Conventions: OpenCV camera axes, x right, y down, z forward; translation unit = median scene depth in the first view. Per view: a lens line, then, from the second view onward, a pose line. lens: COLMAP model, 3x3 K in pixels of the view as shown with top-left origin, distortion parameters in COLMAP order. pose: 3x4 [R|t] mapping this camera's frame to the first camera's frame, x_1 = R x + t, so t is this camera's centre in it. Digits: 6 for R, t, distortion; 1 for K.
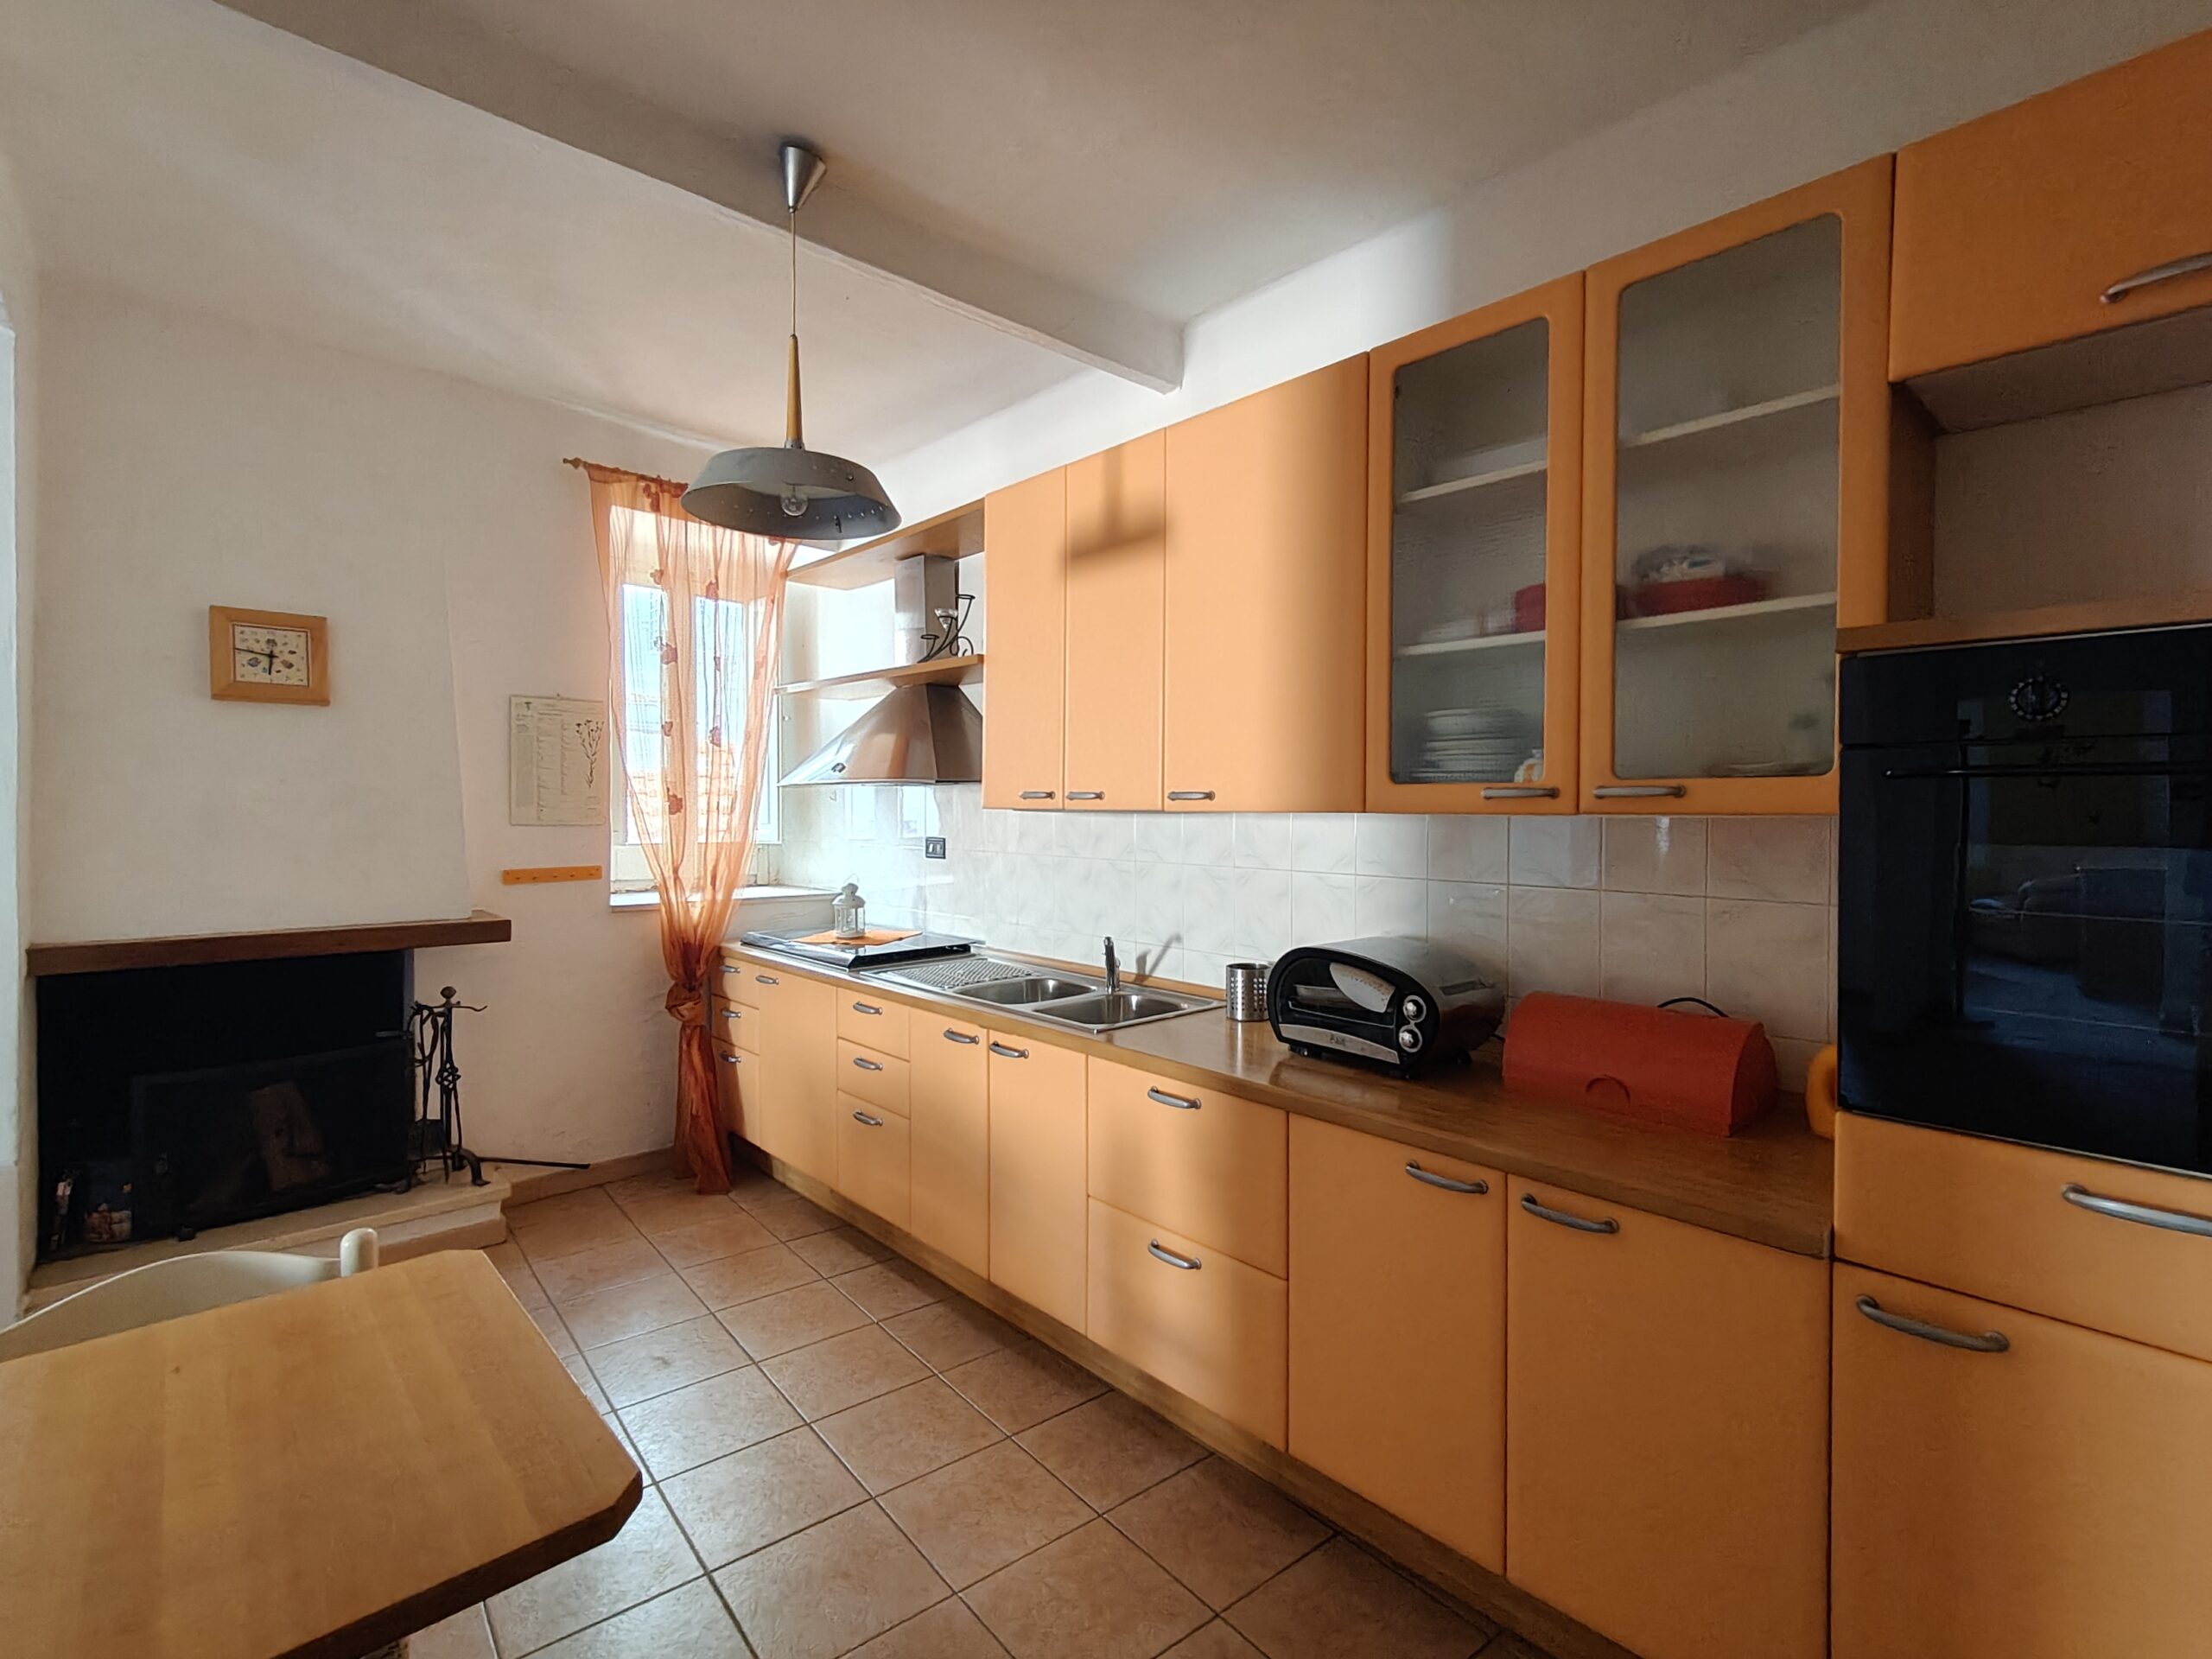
lens RADIAL K [[1043.2, 0, 1117.5], [0, 1043.2, 820.0], [0, 0, 1]] dist [0.016038, -0.006861]
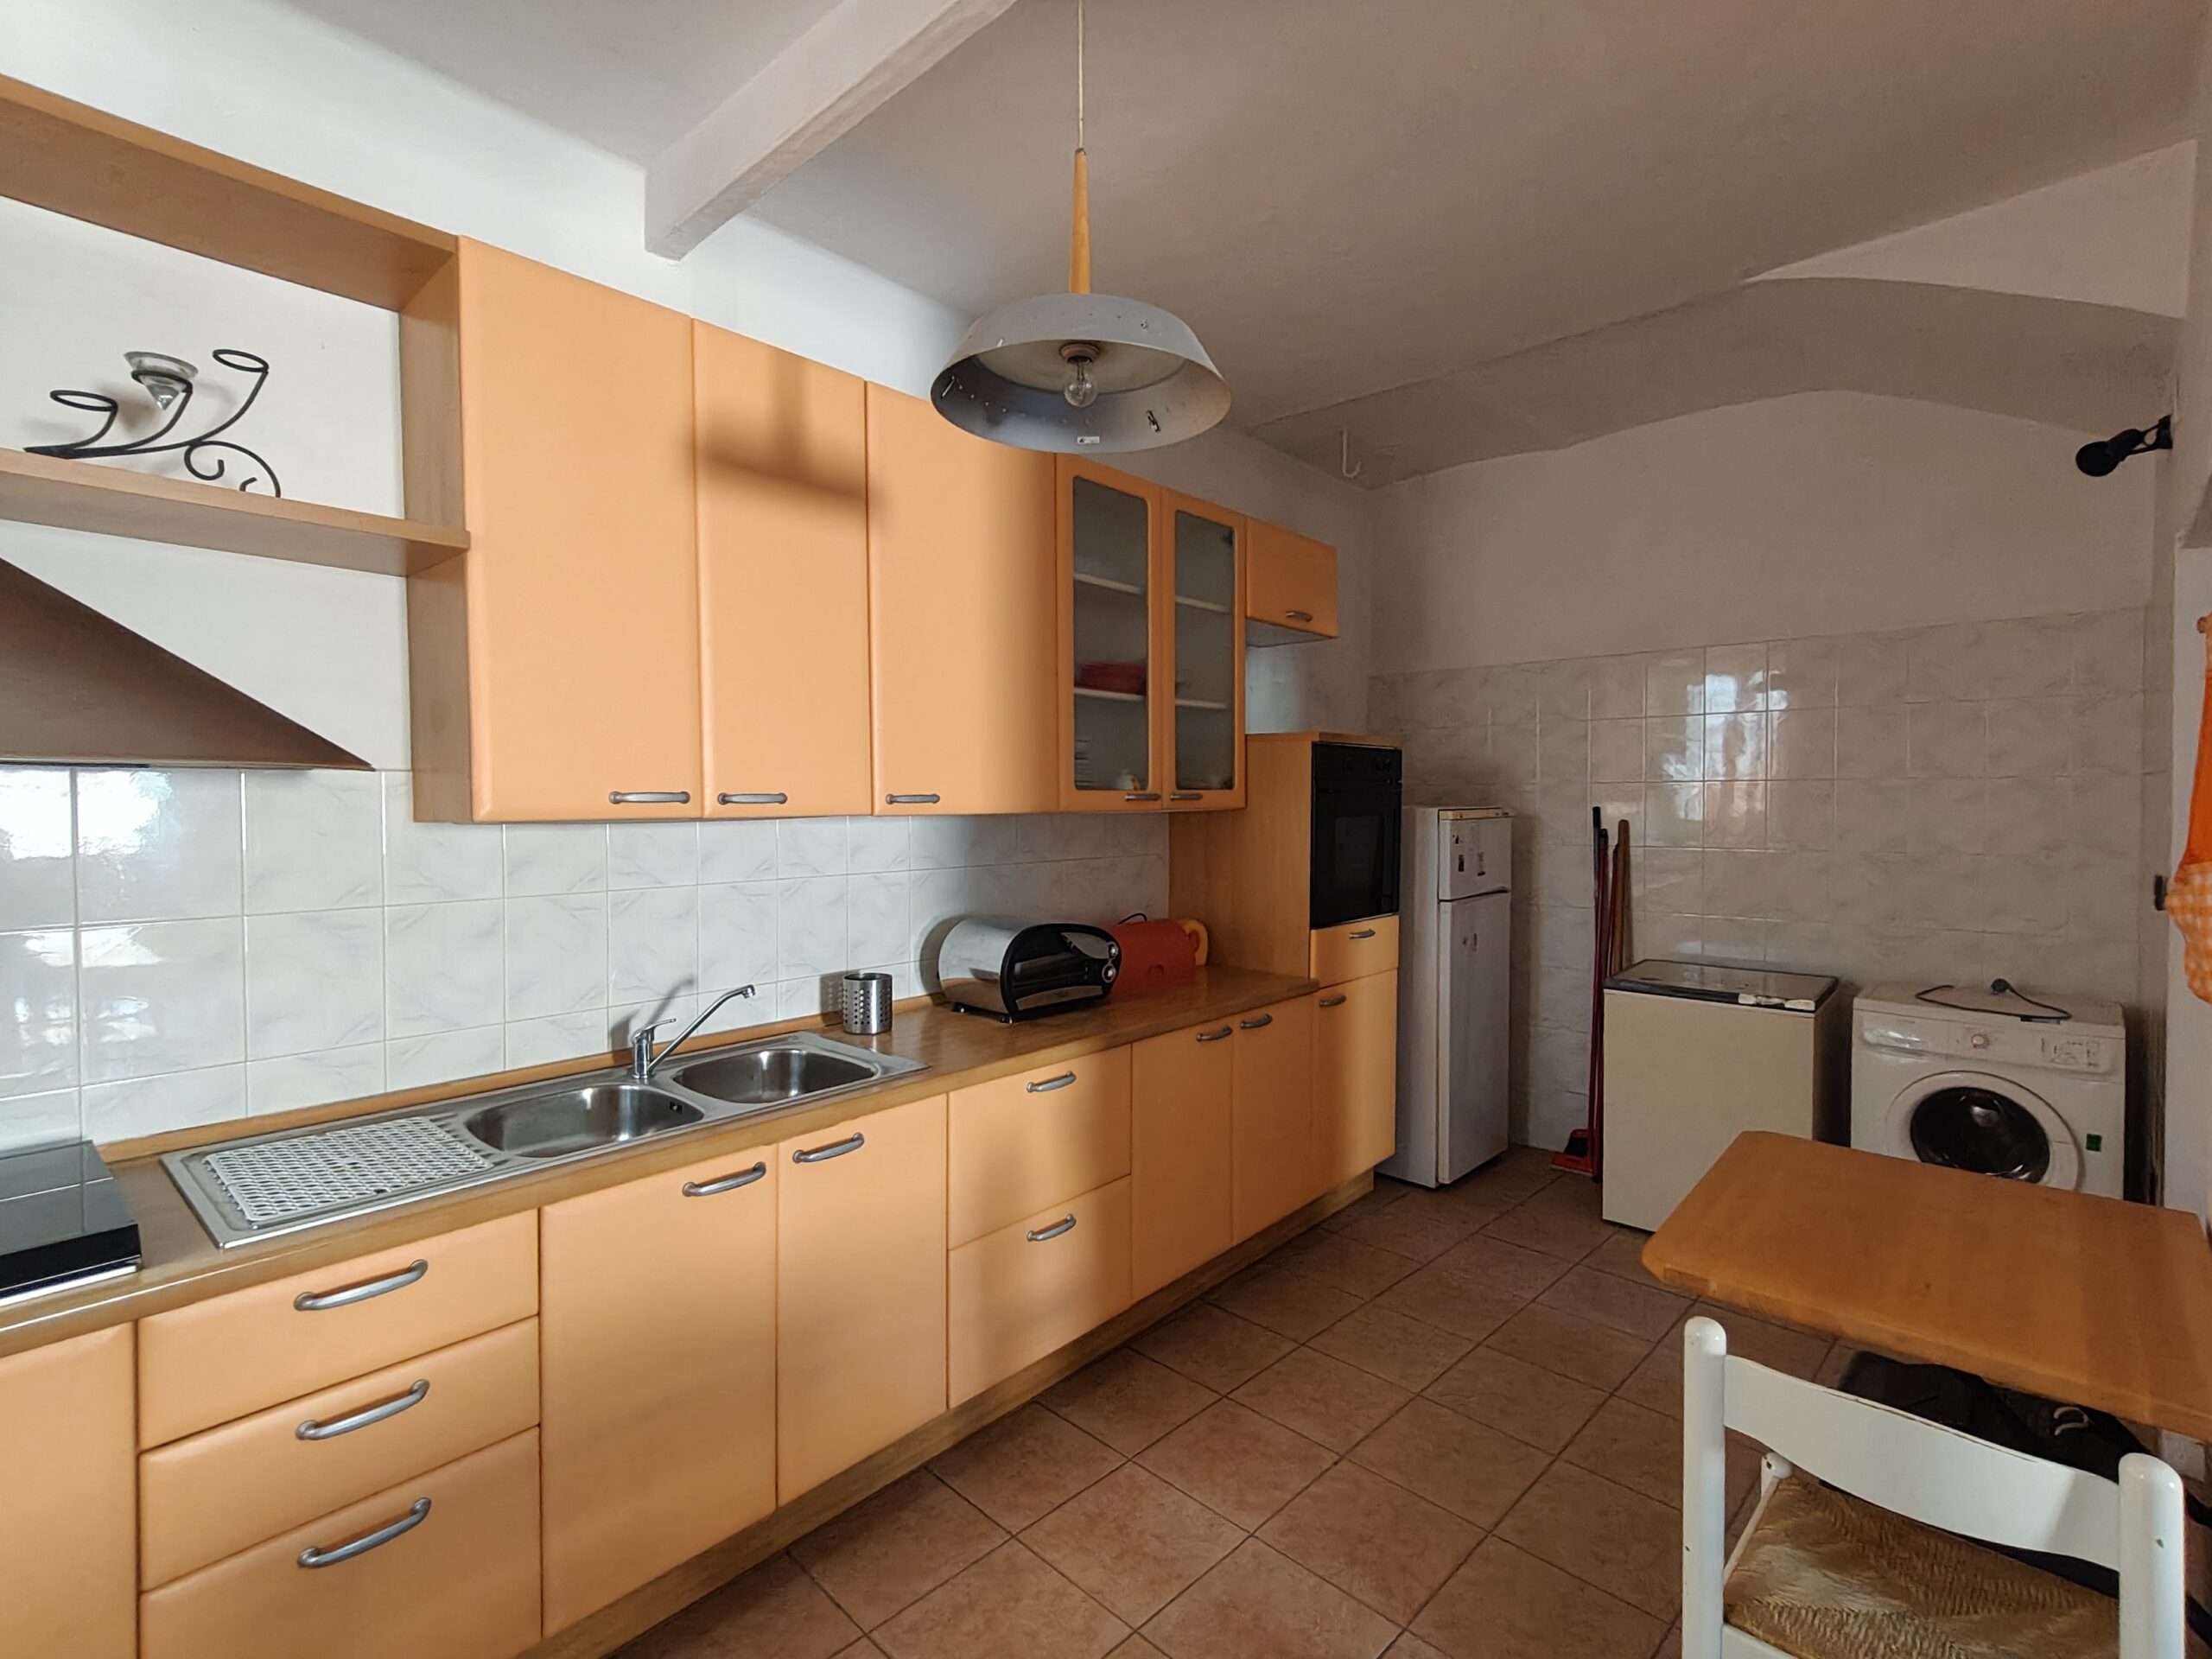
lens RADIAL K [[1043.2, 0, 1114.8], [0, 1043.2, 819.2], [0, 0, 1]] dist [0.016038, -0.006861]
pose [[-0.111600, -0.024600, 0.993449, -0.715516], [0.015083, 0.999536, 0.026445, -0.021729], [-0.993639, 0.017936, -0.111177, 0.743744]]
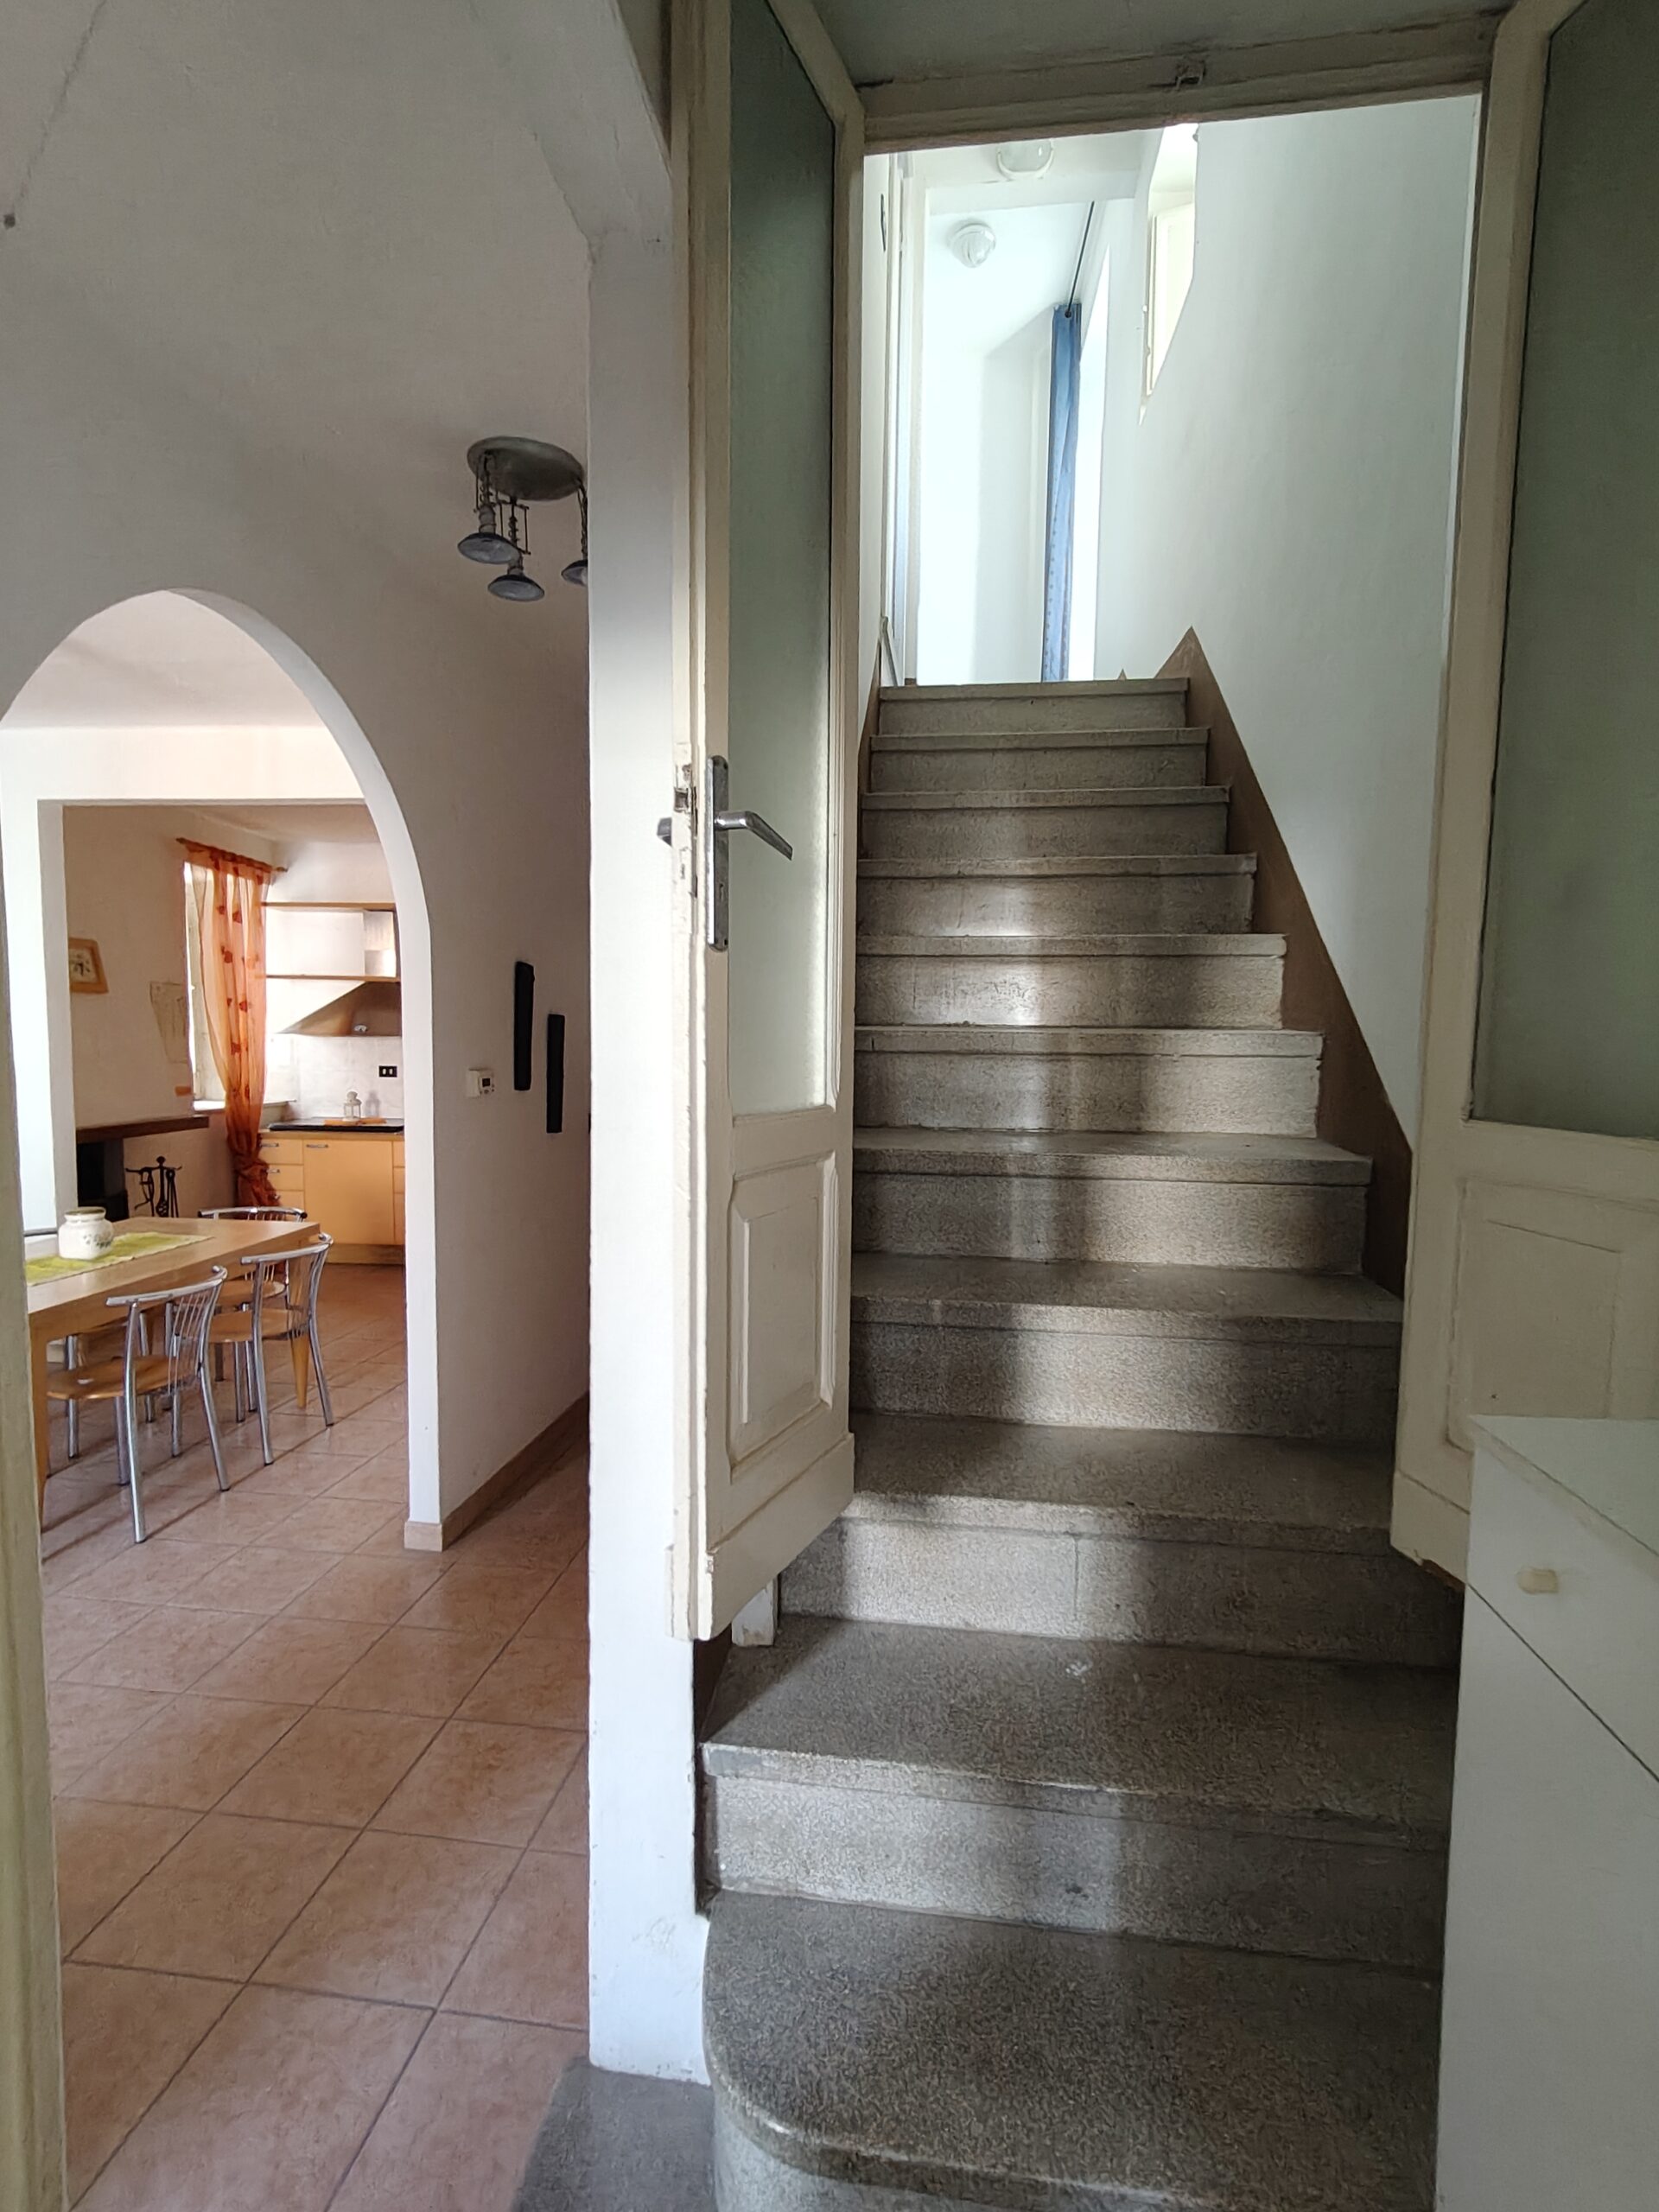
lens RADIAL K [[1043.2, 0, 837.1], [0, 1043.2, 1113.3], [0, 0, 1]] dist [0.016038, -0.006861]
pose [[0.733685, -0.047811, 0.677806, -1.063690], [0.002557, 0.997709, 0.067609, -0.027181], [-0.679485, -0.047870, 0.732126, -1.091643]]
